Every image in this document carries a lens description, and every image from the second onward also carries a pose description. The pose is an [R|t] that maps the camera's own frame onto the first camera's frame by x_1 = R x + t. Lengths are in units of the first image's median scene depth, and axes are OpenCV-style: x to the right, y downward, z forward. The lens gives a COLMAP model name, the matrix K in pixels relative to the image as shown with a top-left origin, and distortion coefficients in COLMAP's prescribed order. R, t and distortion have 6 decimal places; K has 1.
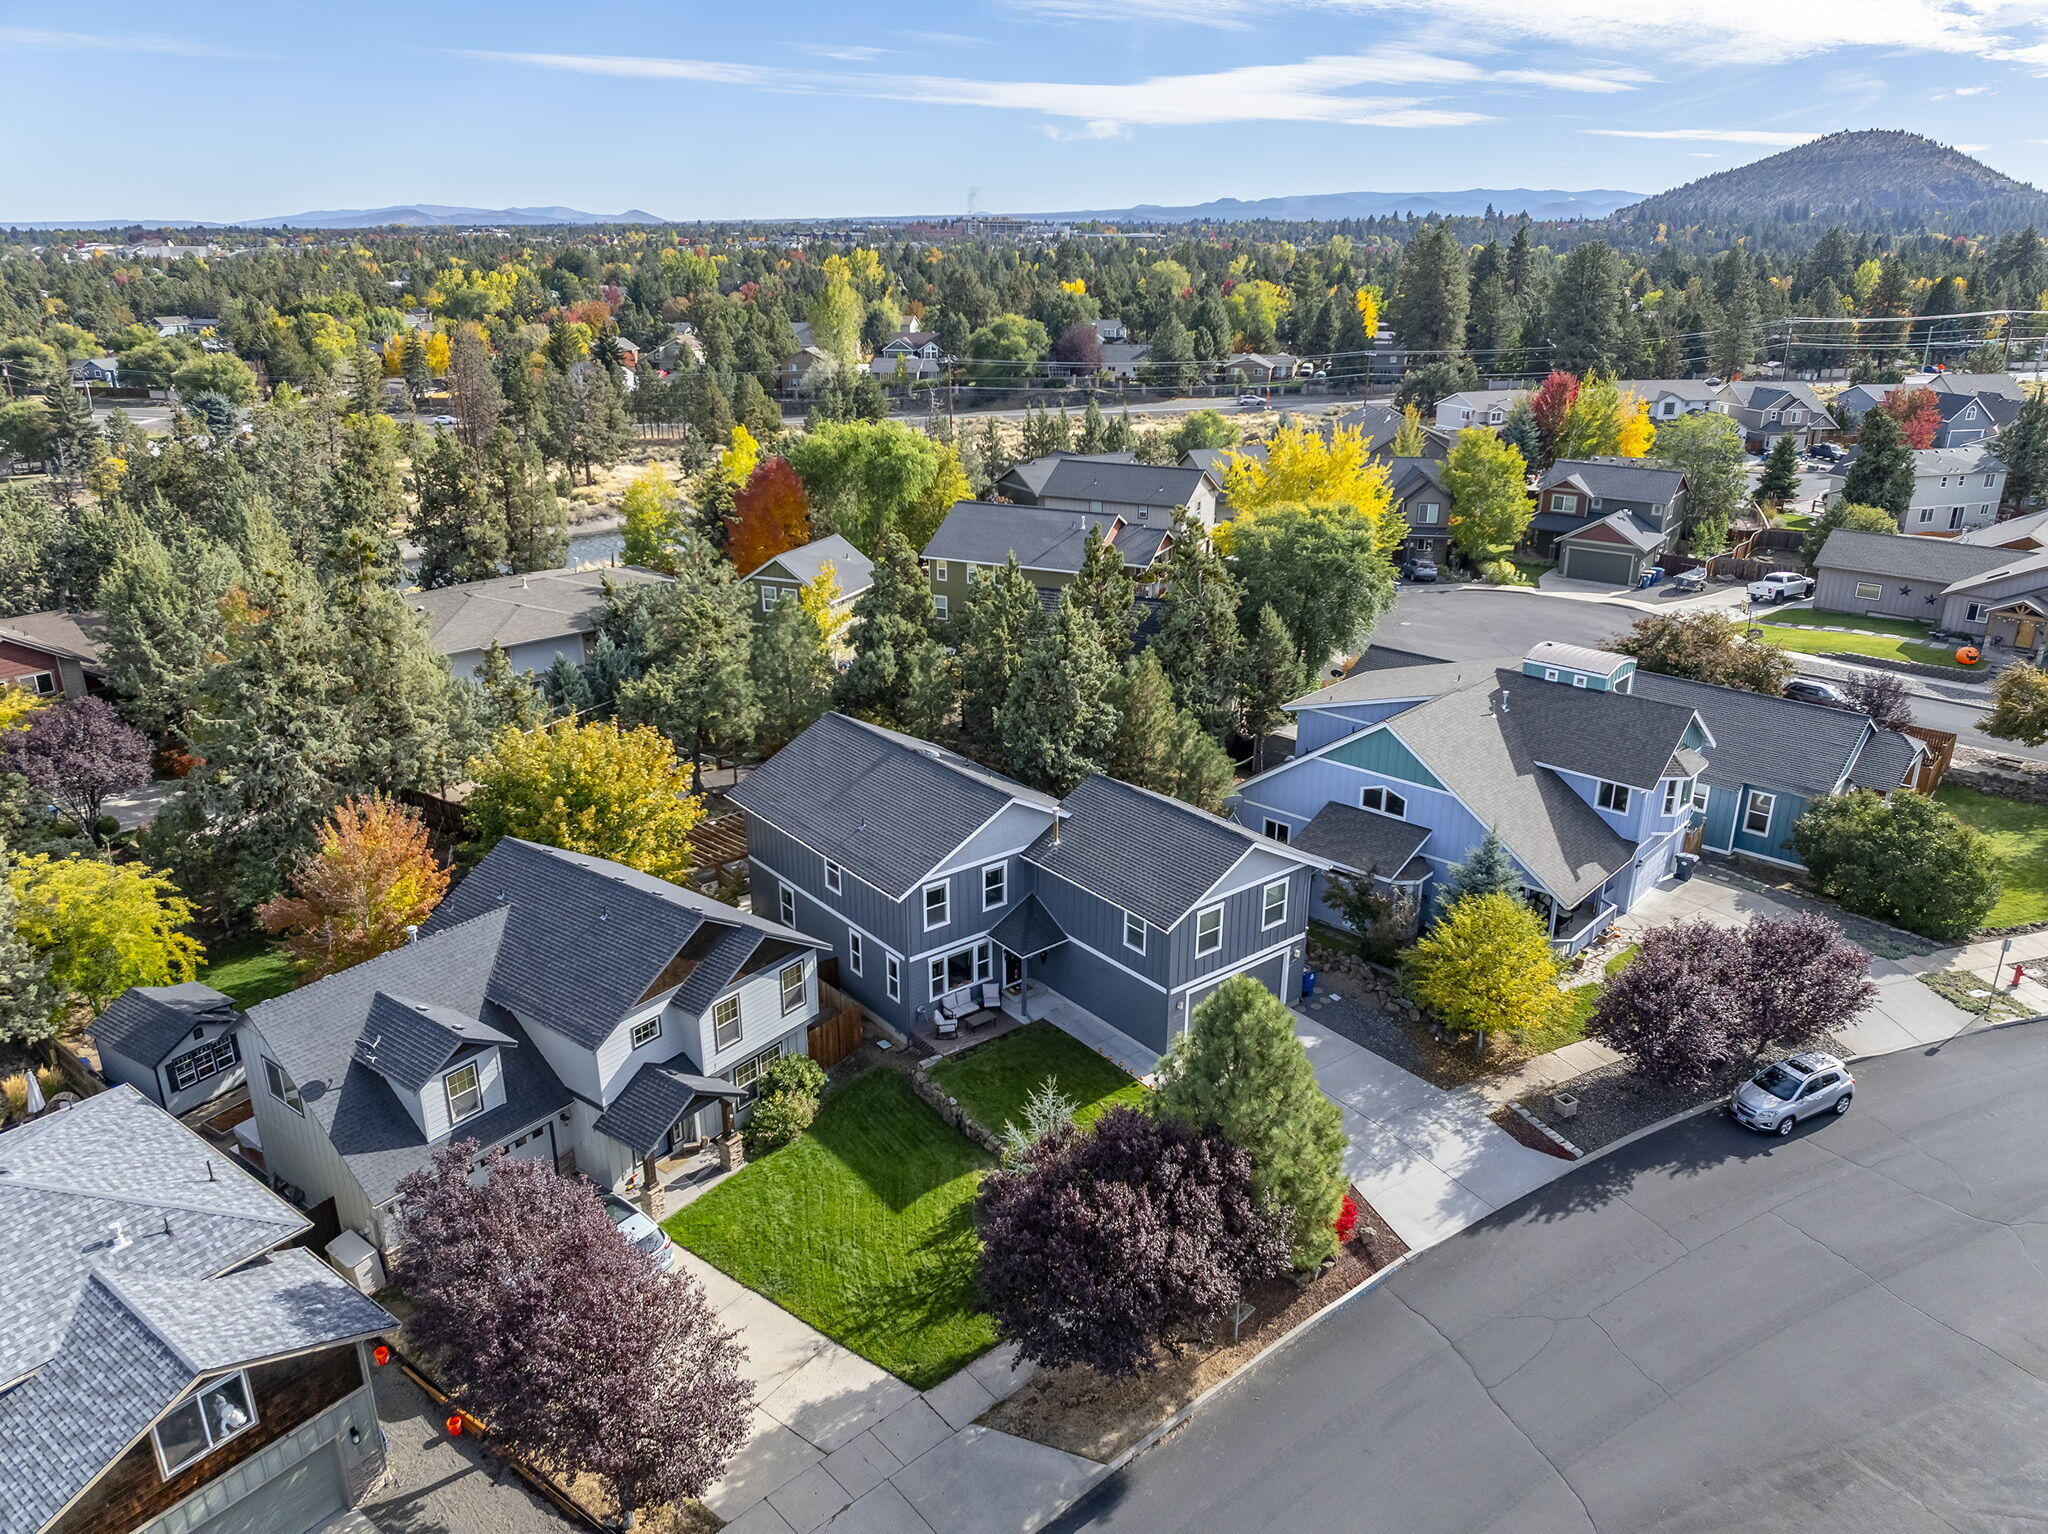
lens RADIAL K [[1431.3, 0, 1029.4], [0, 1431.3, 767.4], [0, 0, 1]] dist [-0.023297, 0.006633]
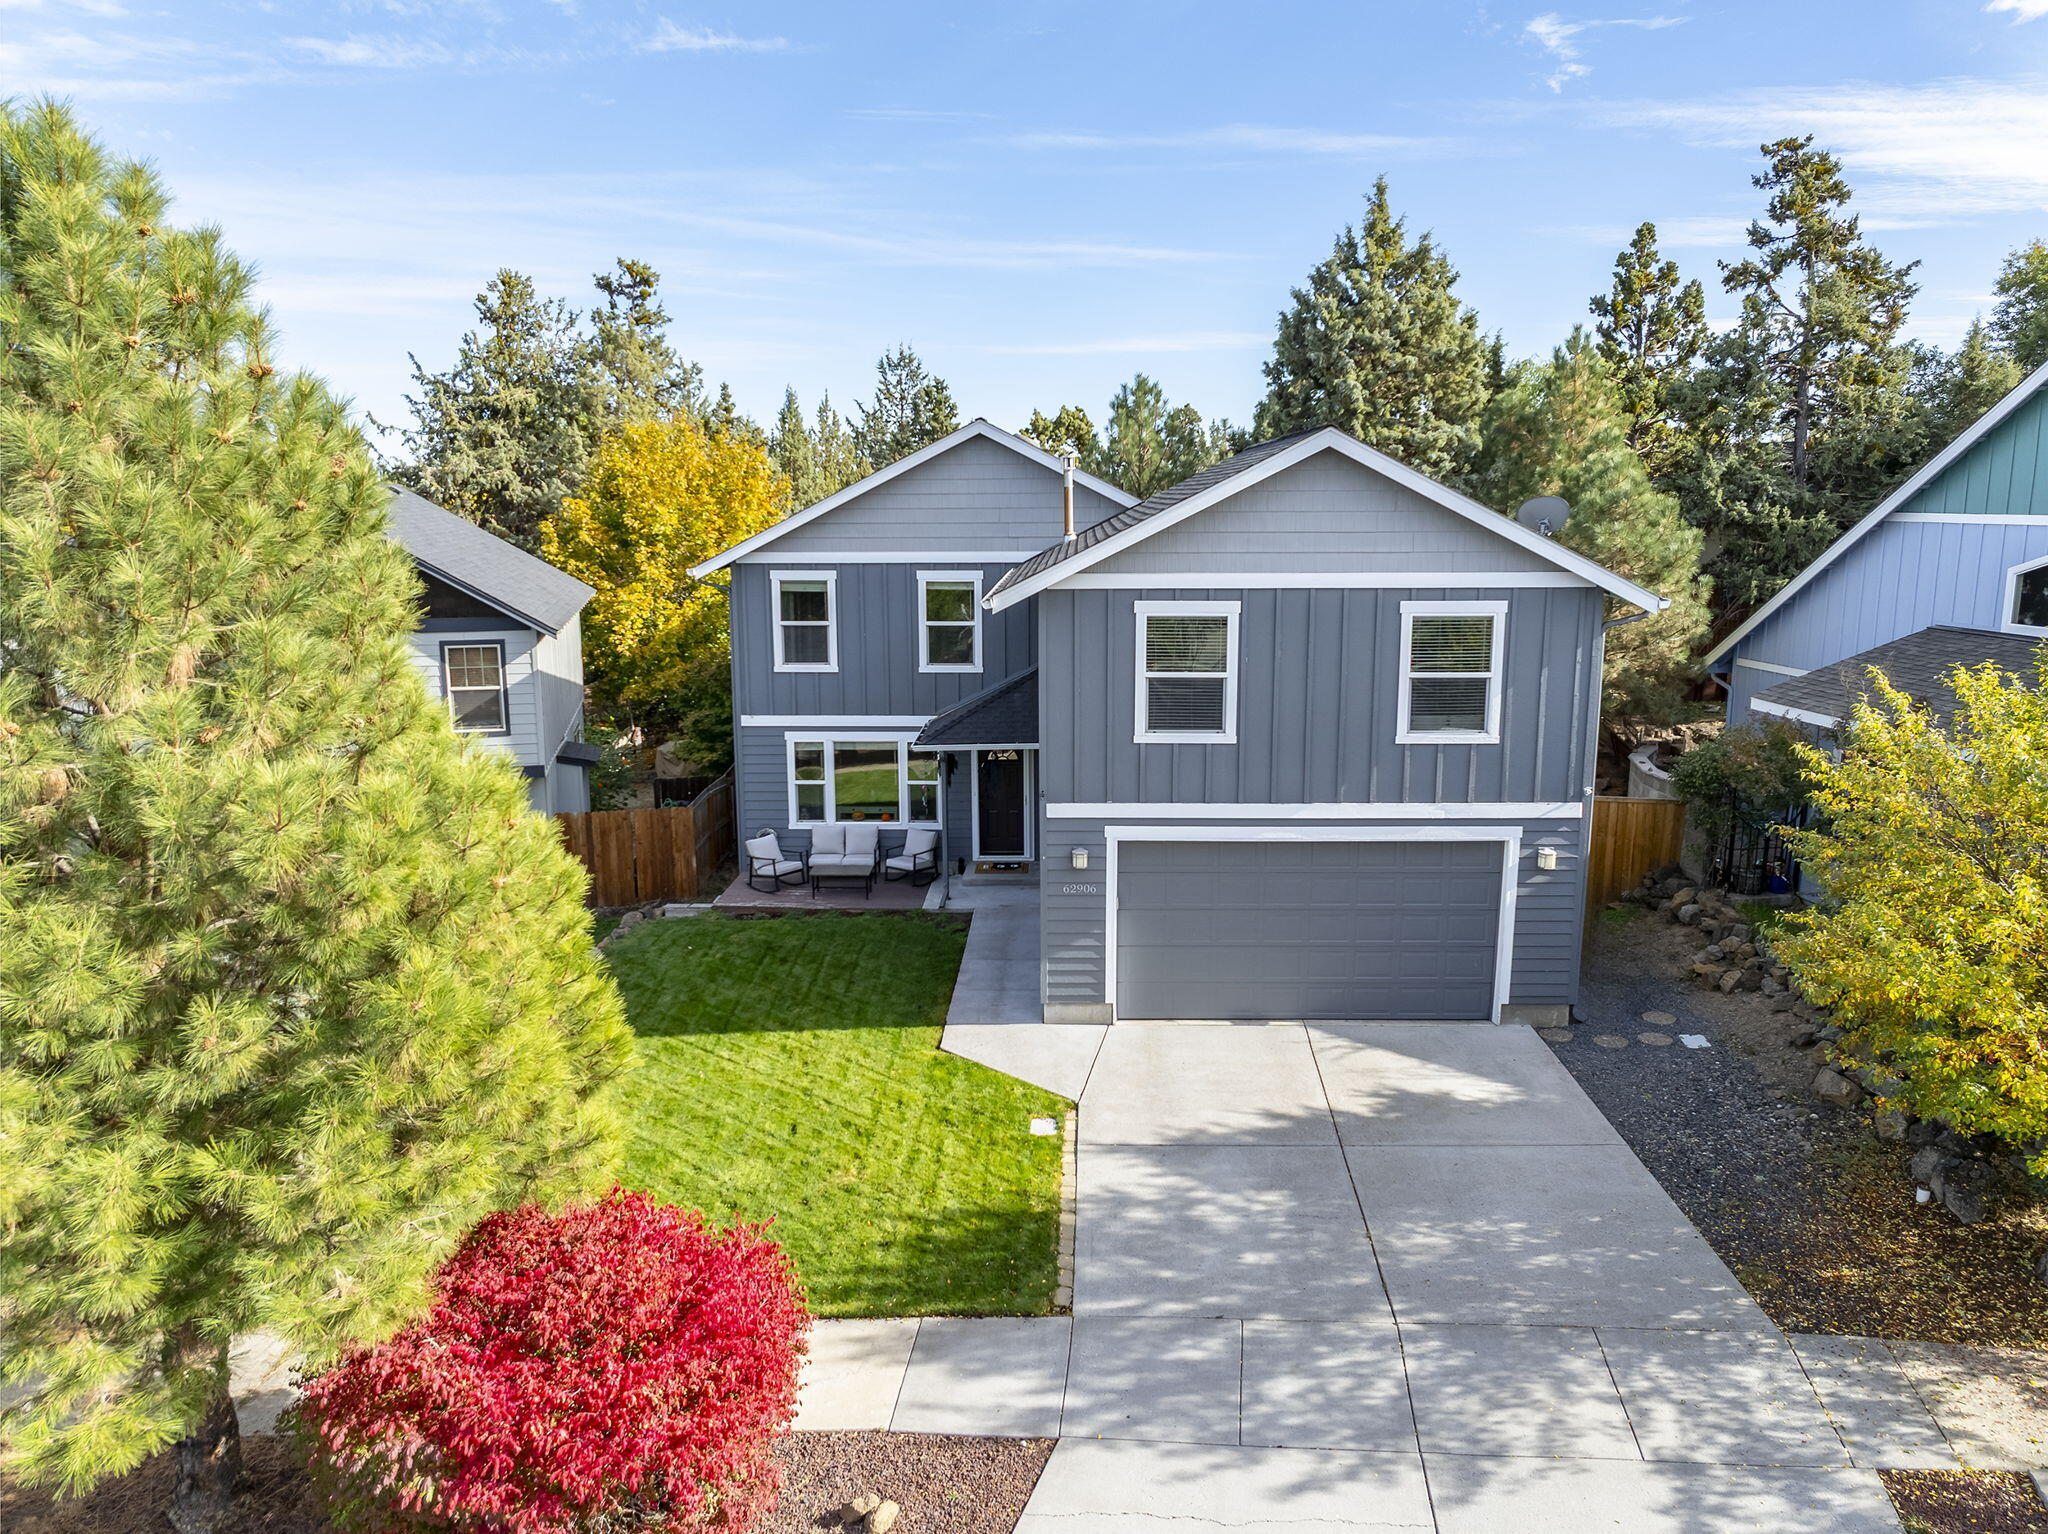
lens RADIAL K [[1438.6, 0, 1029.4], [0, 1438.6, 755.0], [0, 0, 1]] dist [-0.027053, 0.005215]
pose [[0.763552, 0.110049, -0.636300, 0.319491], [-0.220170, 0.970695, -0.096318, 0.172151], [0.607053, 0.213638, 0.765405, 0.669842]]
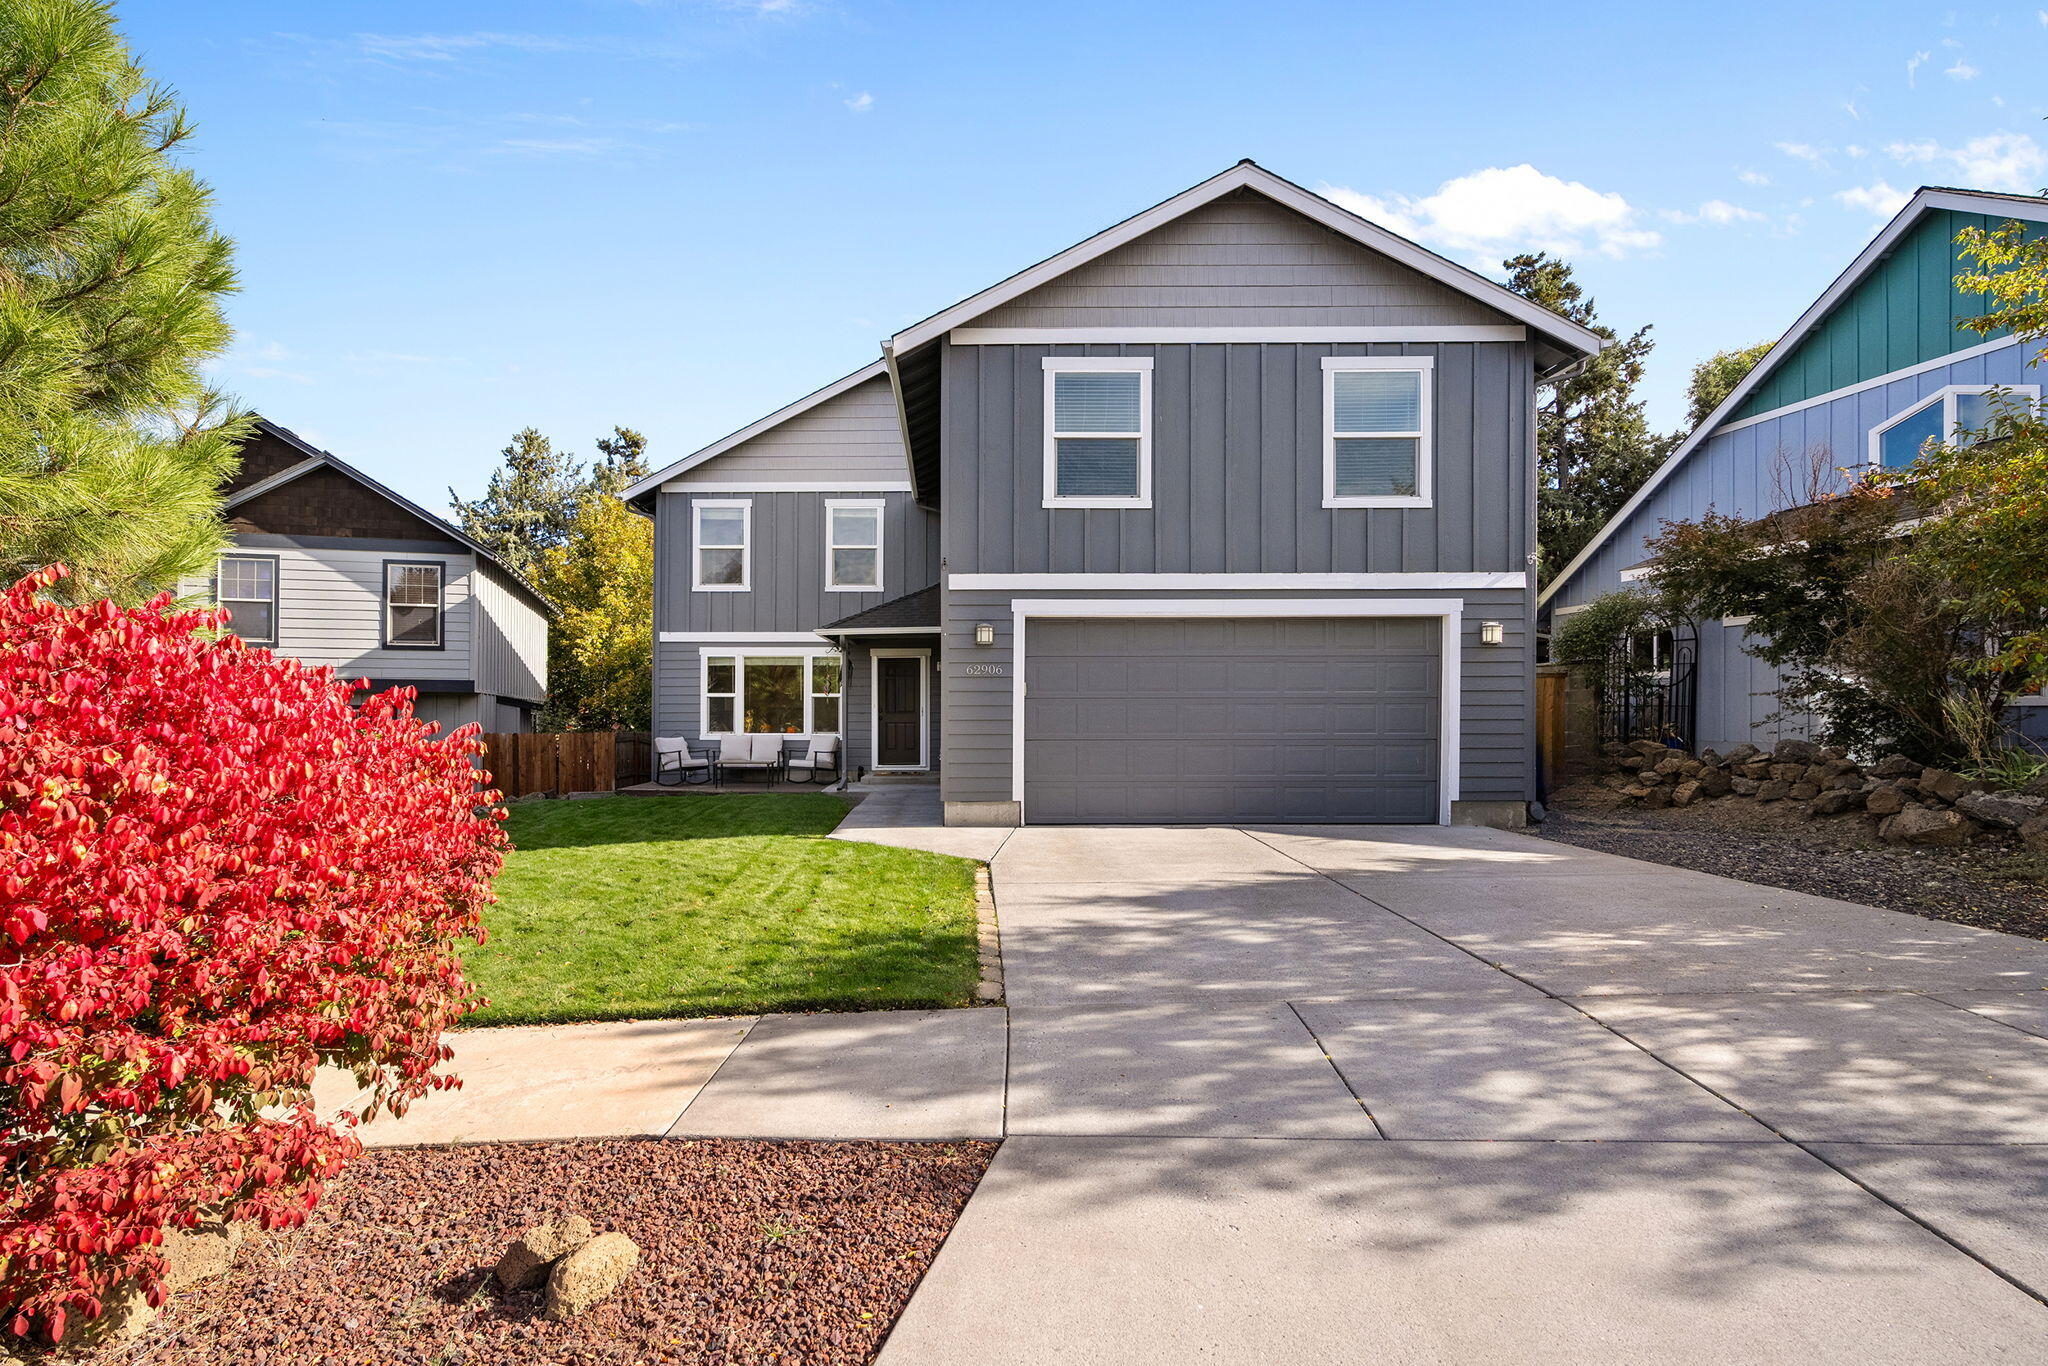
lens RADIAL K [[988.4, 0, 929.7], [0, 988.4, 720.4], [0, 0, 1]] dist [-0.007081, 0.000150]
pose [[0.769541, -0.003571, -0.638587, 0.237827], [-0.222263, 0.935964, -0.273076, 0.243993], [0.598670, 0.352077, 0.719470, 0.795416]]
